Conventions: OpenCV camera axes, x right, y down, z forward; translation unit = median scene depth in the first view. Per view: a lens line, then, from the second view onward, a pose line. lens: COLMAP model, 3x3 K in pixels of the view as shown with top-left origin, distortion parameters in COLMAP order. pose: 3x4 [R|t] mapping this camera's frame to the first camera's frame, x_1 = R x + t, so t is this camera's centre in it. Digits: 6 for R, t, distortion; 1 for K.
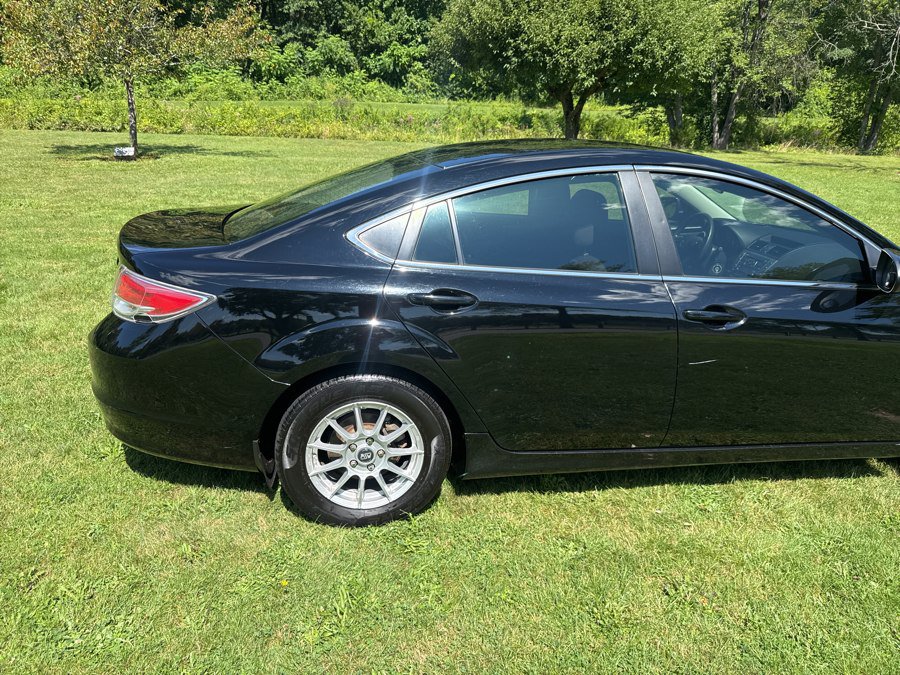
lens RADIAL K [[657.0, 0, 448.9], [0, 657.0, 339.2], [0, 0, 1]] dist [-0.046301, 0.039061]
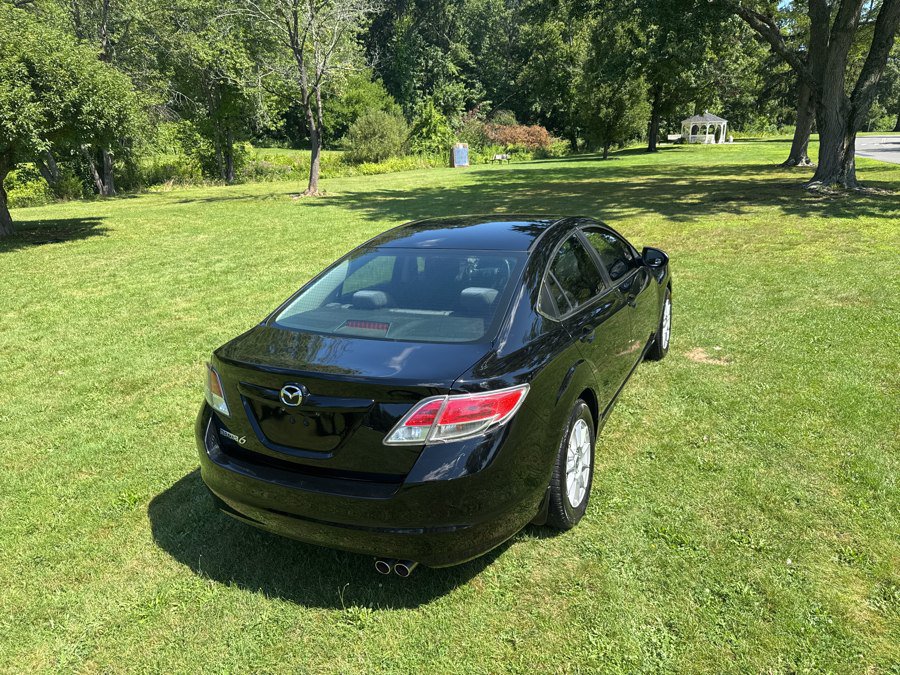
lens RADIAL K [[645.2, 0, 453.3], [0, 645.2, 337.2], [0, 0, 1]] dist [0.015427, -0.026594]
pose [[0.568967, -0.288877, 0.769952, -0.214581], [0.327986, 0.938295, 0.109667, -0.052719], [-0.754123, 0.190137, 0.628607, 0.051254]]
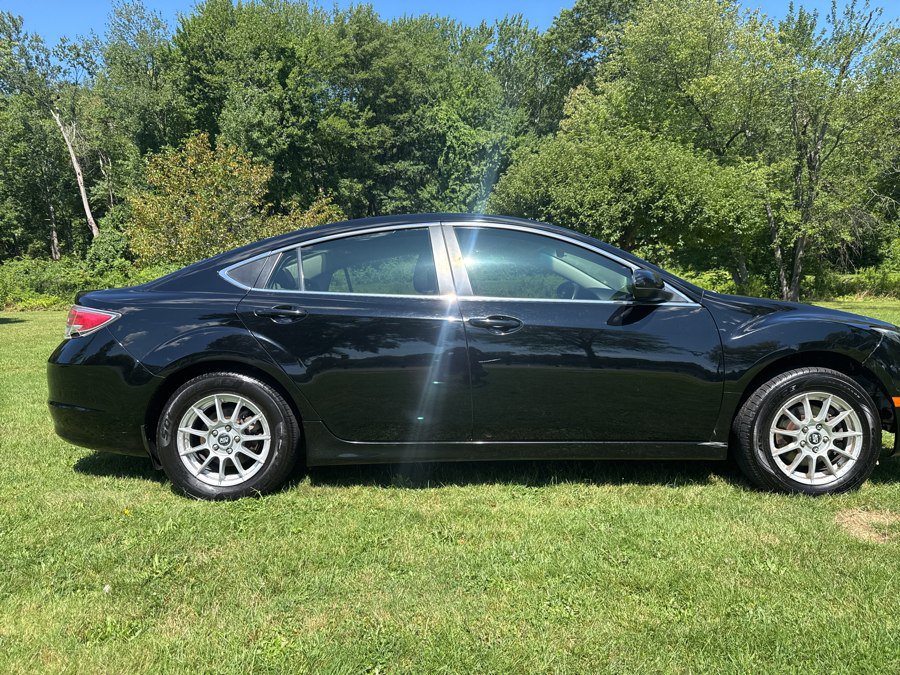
lens RADIAL K [[642.2, 0, 446.2], [0, 642.2, 336.0], [0, 0, 1]] dist [0.046172, -0.075665]
pose [[0.987604, -0.038521, -0.152163, 0.087346], [-0.003820, 0.963233, -0.268640, 0.055631], [0.156916, 0.265891, 0.951146, -0.032434]]
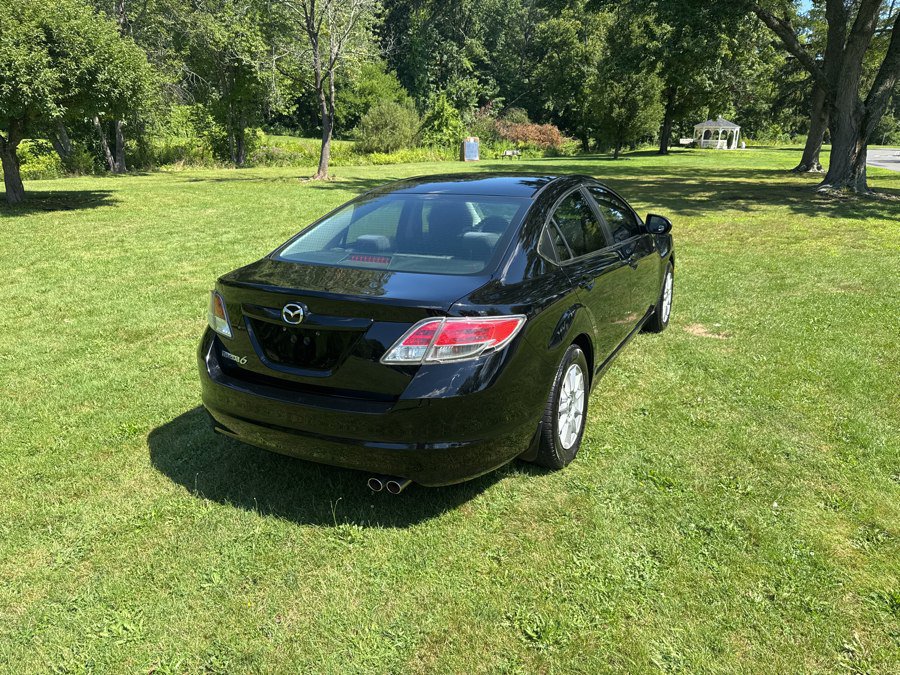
lens RADIAL K [[644.6, 0, 450.3], [0, 644.6, 337.0], [0, 0, 1]] dist [0.022084, -0.035956]
pose [[0.587741, -0.266507, 0.763894, -0.222496], [0.288185, 0.951220, 0.110132, -0.032702], [-0.755982, 0.155414, 0.635875, 0.051741]]
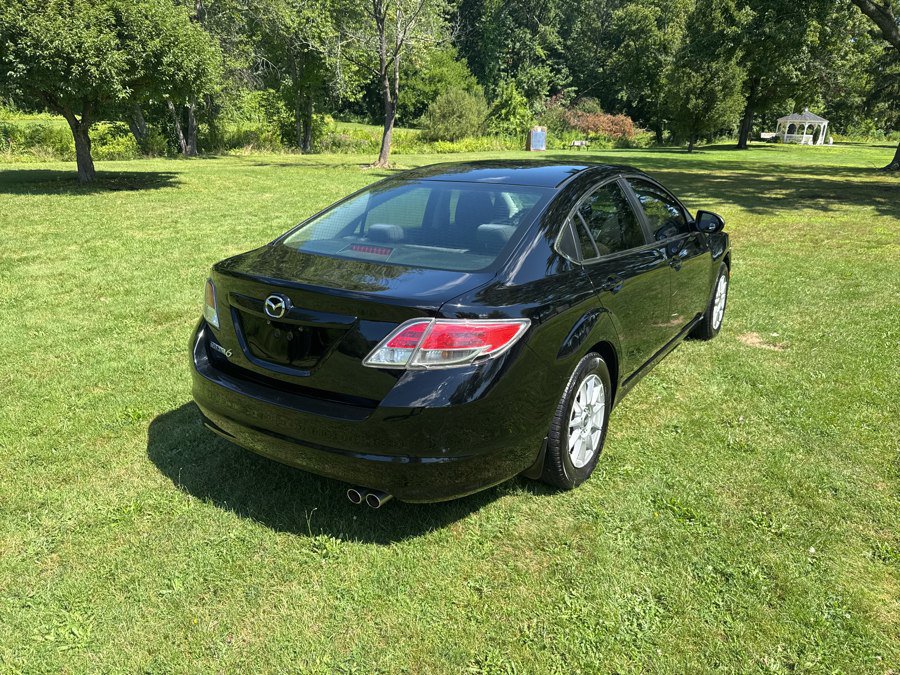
lens RADIAL K [[647.3, 0, 446.4], [0, 647.3, 338.5], [0, 0, 1]] dist [0.006288, -0.014528]
pose [[0.672406, -0.248098, 0.697365, -0.196481], [0.252155, 0.962576, 0.099322, -0.028953], [-0.695909, 0.109059, 0.709801, 0.049693]]
